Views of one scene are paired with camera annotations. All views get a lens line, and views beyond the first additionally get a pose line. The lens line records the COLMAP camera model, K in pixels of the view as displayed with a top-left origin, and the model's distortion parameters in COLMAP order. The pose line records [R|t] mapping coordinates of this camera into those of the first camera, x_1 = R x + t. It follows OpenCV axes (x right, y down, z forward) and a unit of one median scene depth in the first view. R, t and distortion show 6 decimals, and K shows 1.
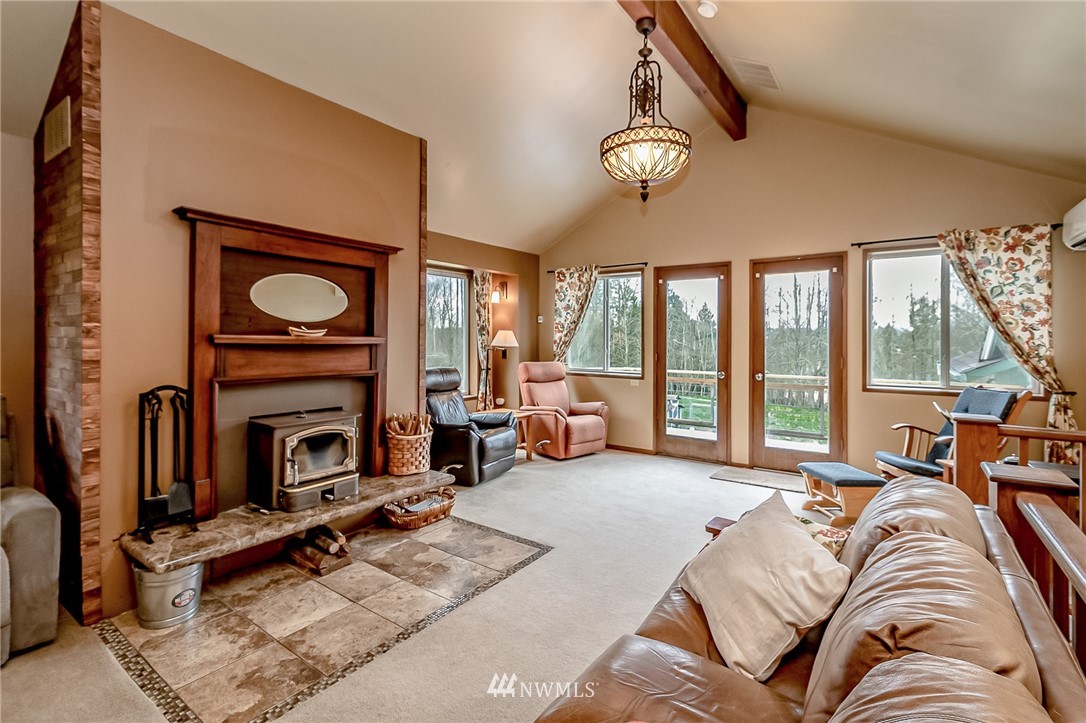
lens RADIAL K [[503.0, 0, 530.8], [0, 503.0, 338.0], [0, 0, 1]] dist [0.001737, 0.000464]
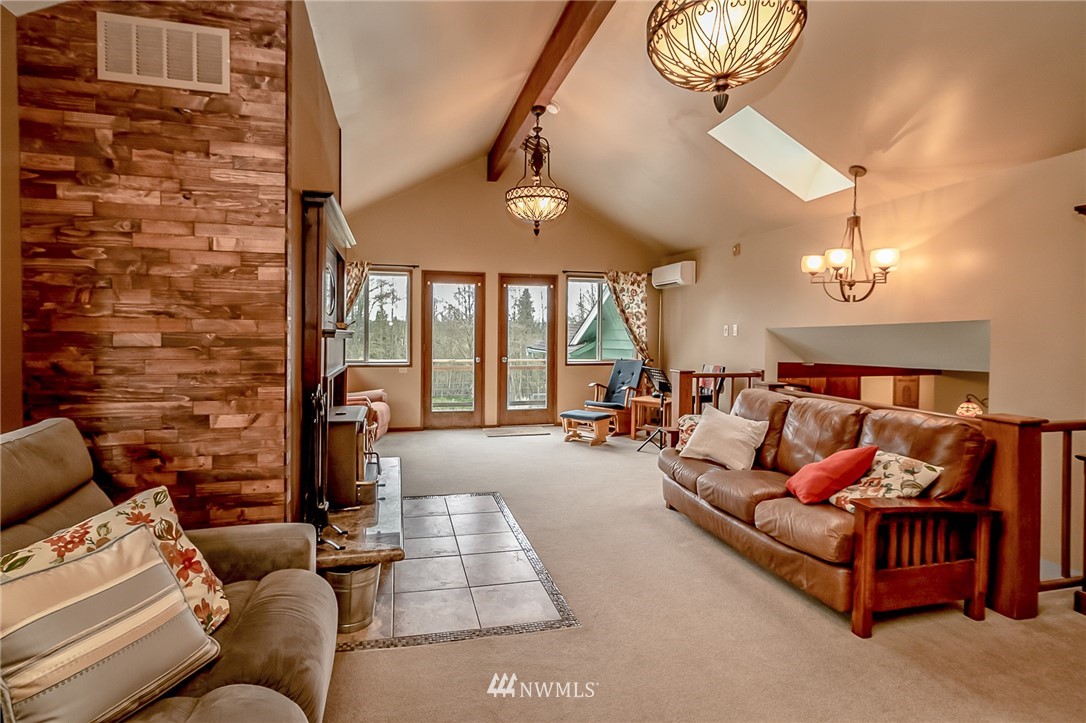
lens RADIAL K [[503.0, 0, 530.8], [0, 503.0, 338.0], [0, 0, 1]] dist [0.001737, 0.000464]
pose [[0.657981, -0.006486, 0.753007, -0.574941], [-0.005331, 0.999898, 0.013271, -0.000334], [-0.753016, -0.012746, 0.657879, 0.050512]]
